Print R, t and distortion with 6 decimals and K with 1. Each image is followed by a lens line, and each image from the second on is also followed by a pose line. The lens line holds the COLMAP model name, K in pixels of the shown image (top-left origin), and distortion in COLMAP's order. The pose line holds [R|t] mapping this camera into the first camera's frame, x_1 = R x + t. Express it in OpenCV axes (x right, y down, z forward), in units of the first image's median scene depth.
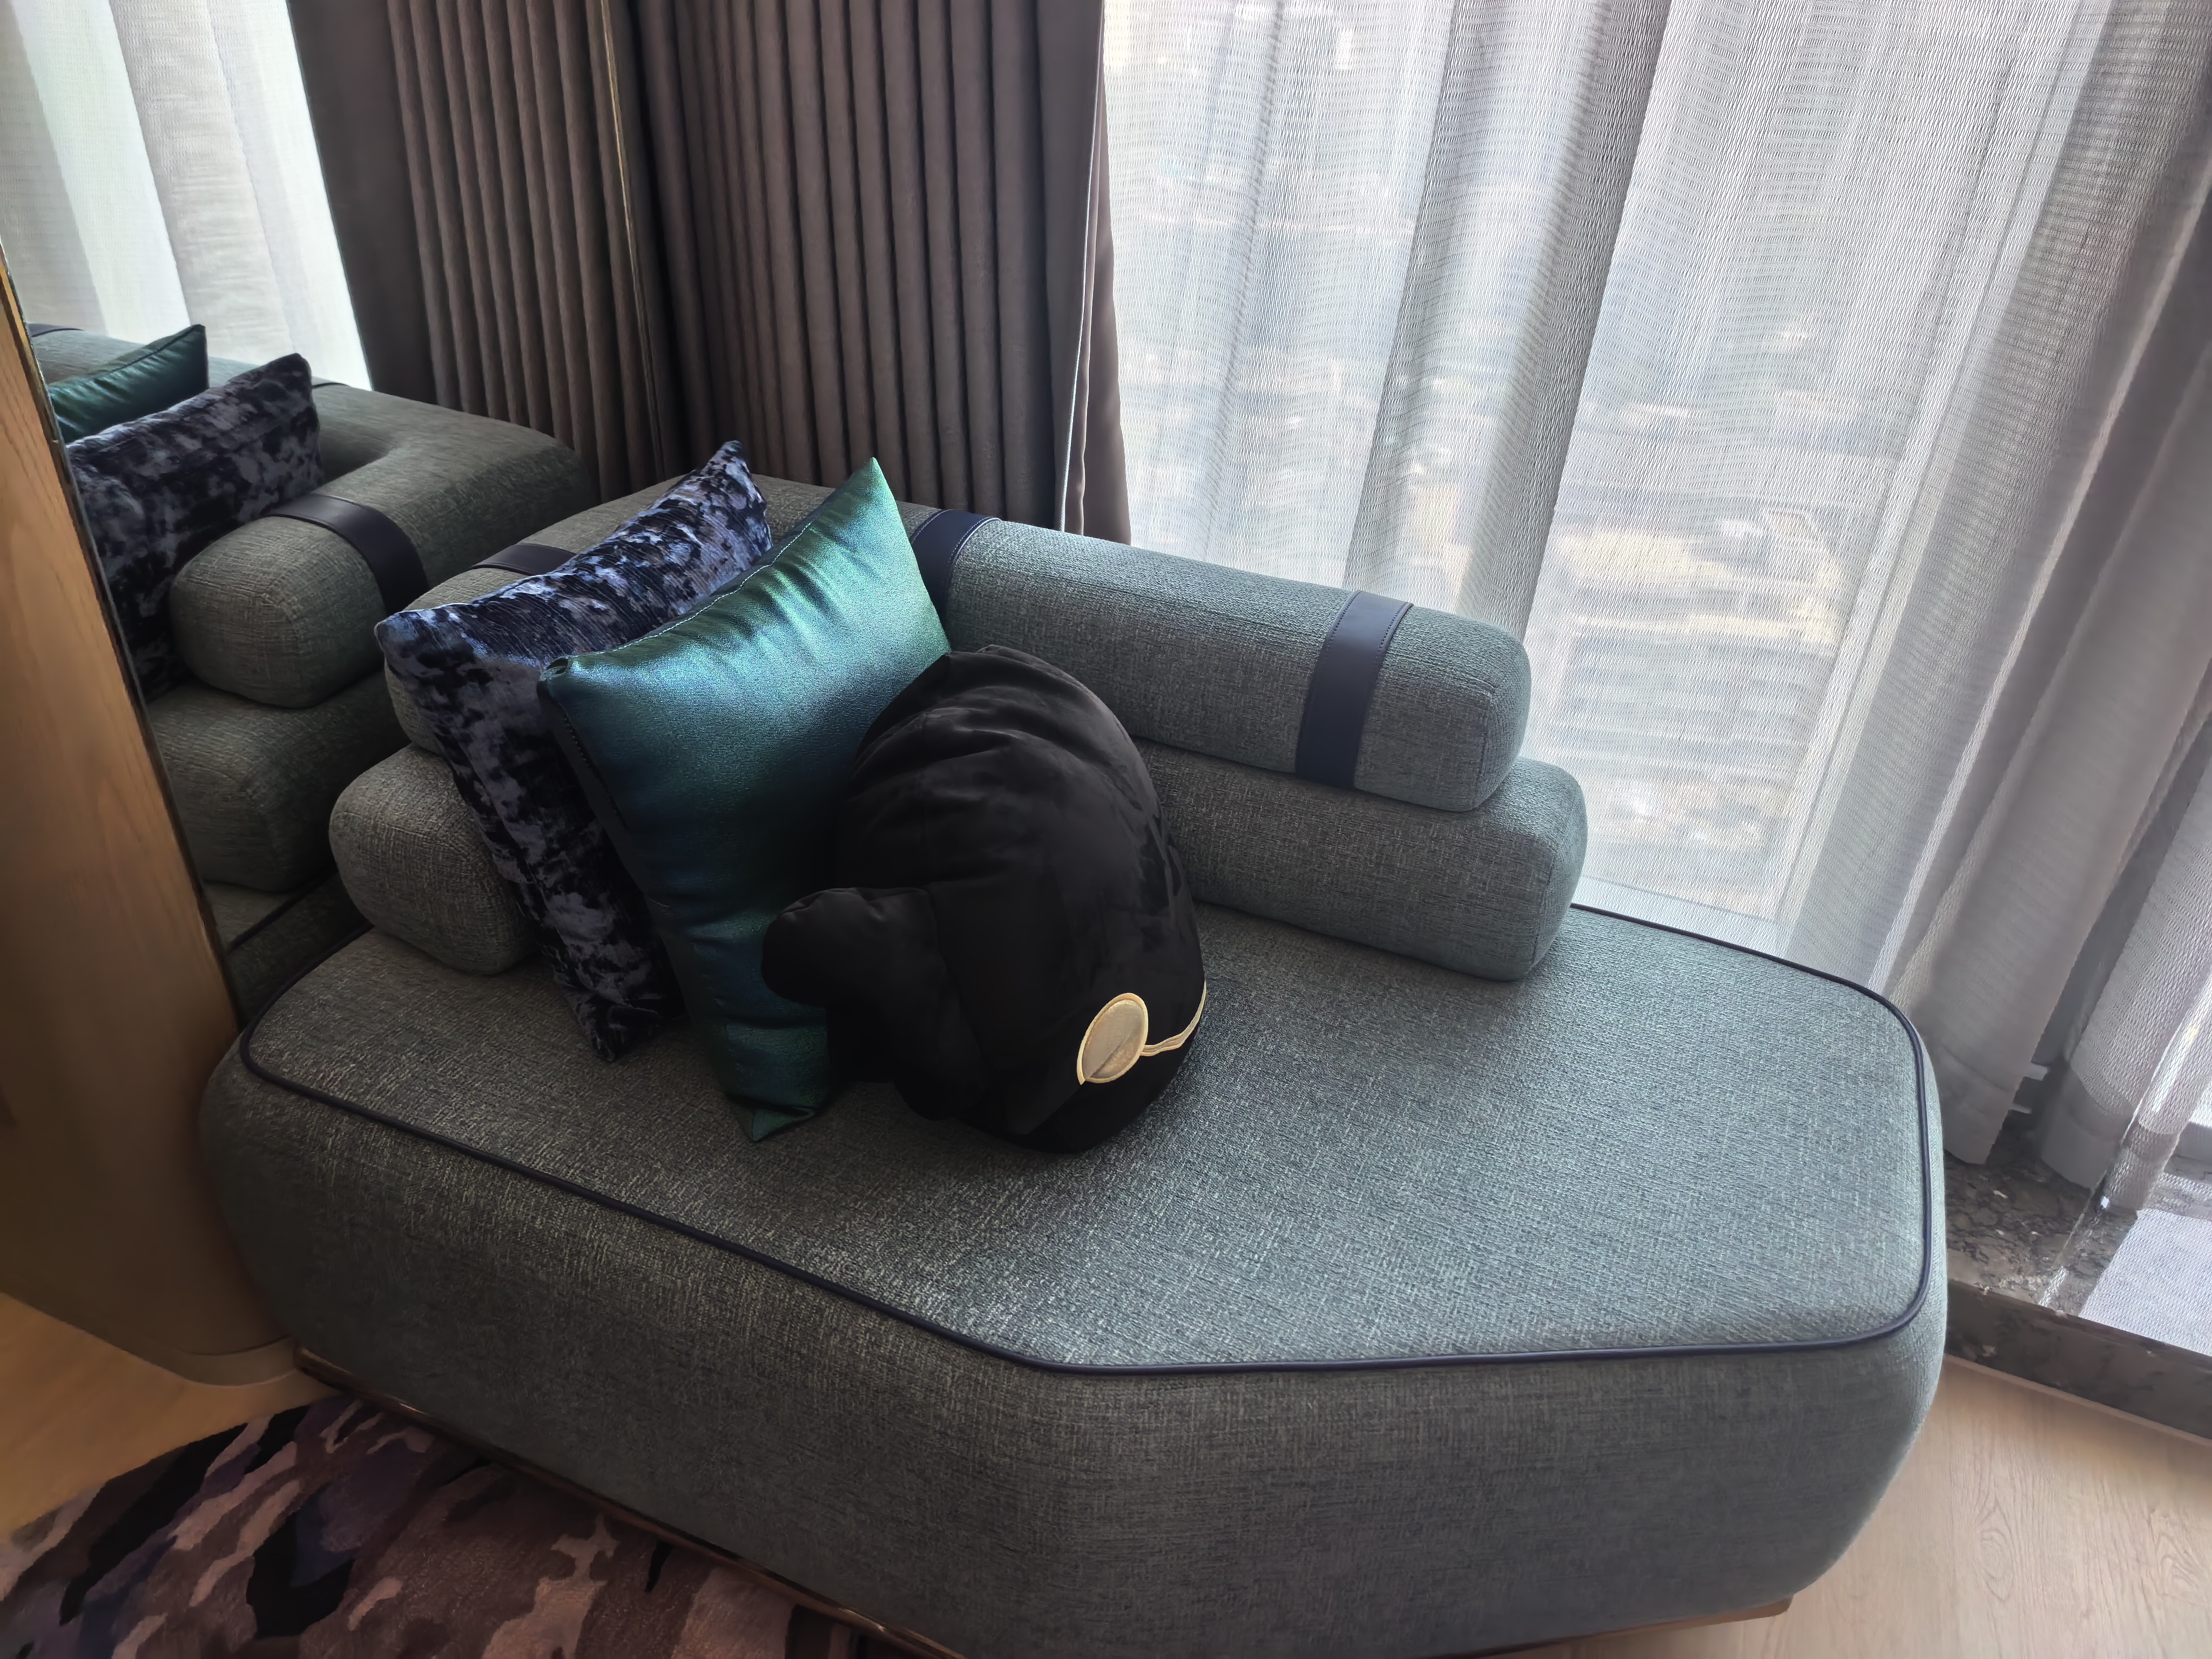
lens RADIAL K [[1601.7, 0, 1106.0], [0, 1601.7, 829.5], [0, 0, 1]] dist [-0.009827, -0.003079]
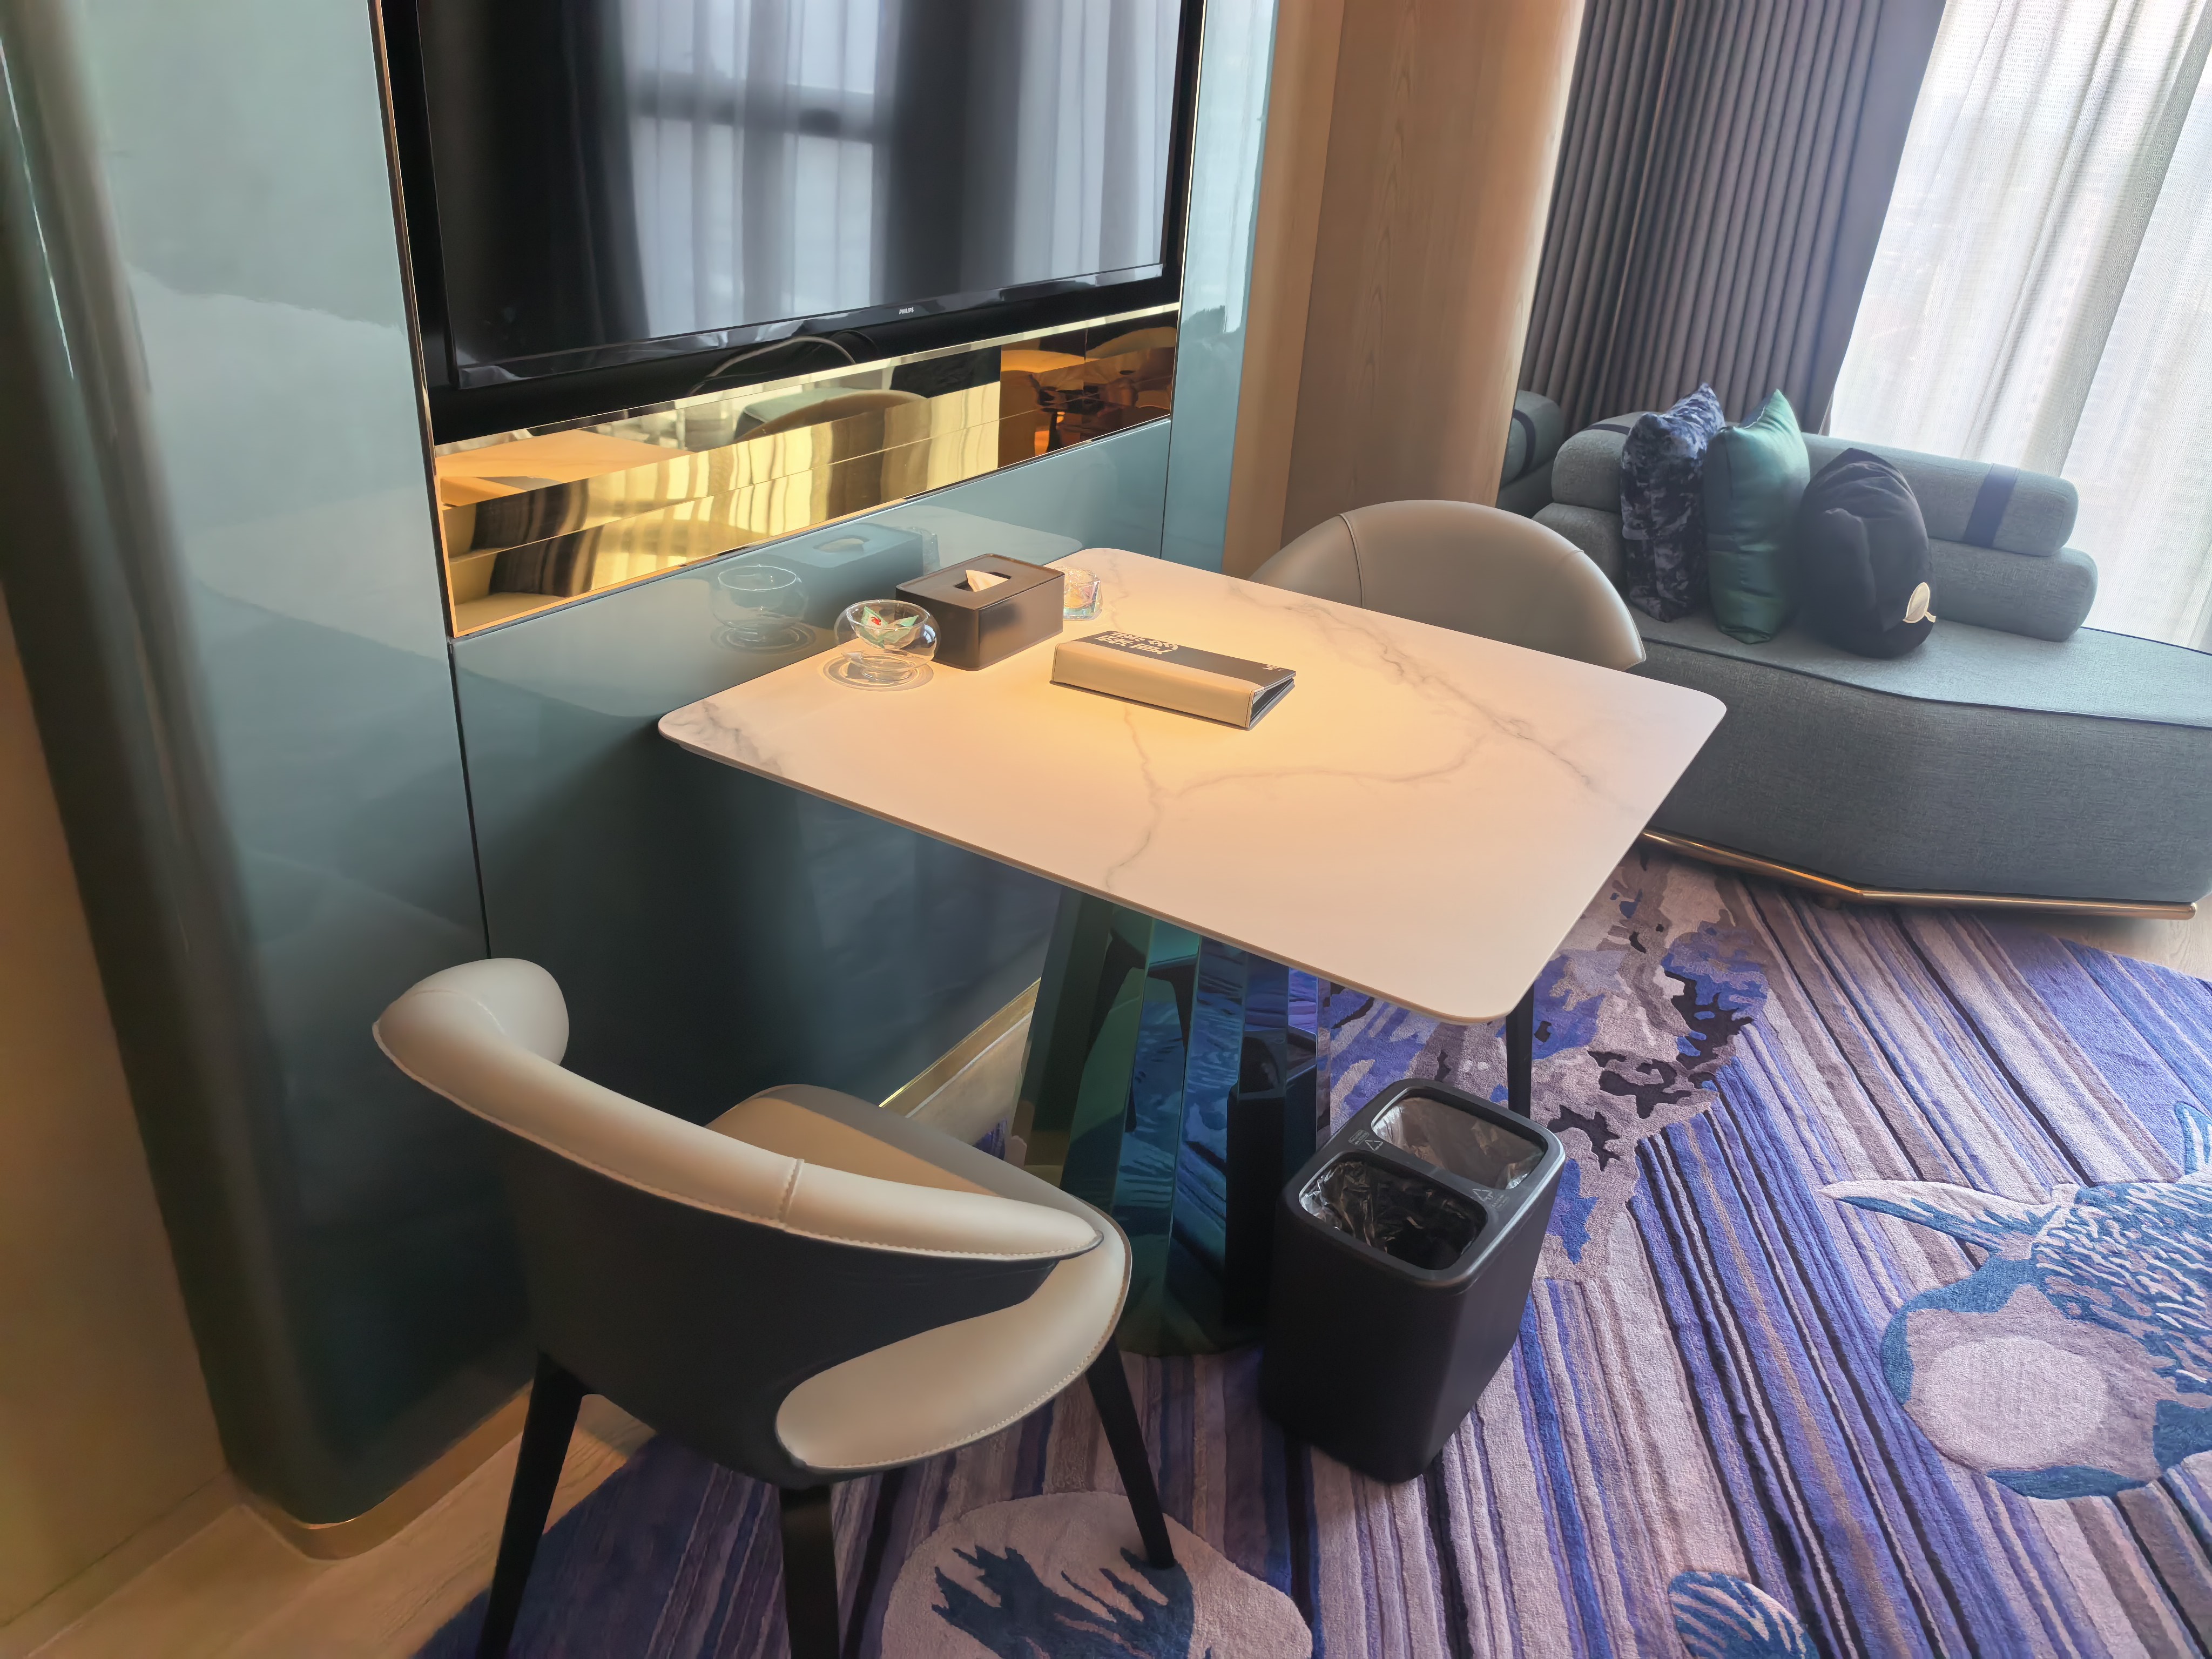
lens RADIAL K [[1601.7, 0, 1106.0], [0, 1601.7, 829.5], [0, 0, 1]] dist [-0.009827, -0.003079]
pose [[0.988685, 0.095692, -0.115518, -0.805733], [-0.110137, 0.985907, -0.125928, 0.815348], [0.101840, 0.137226, 0.985291, -1.322480]]
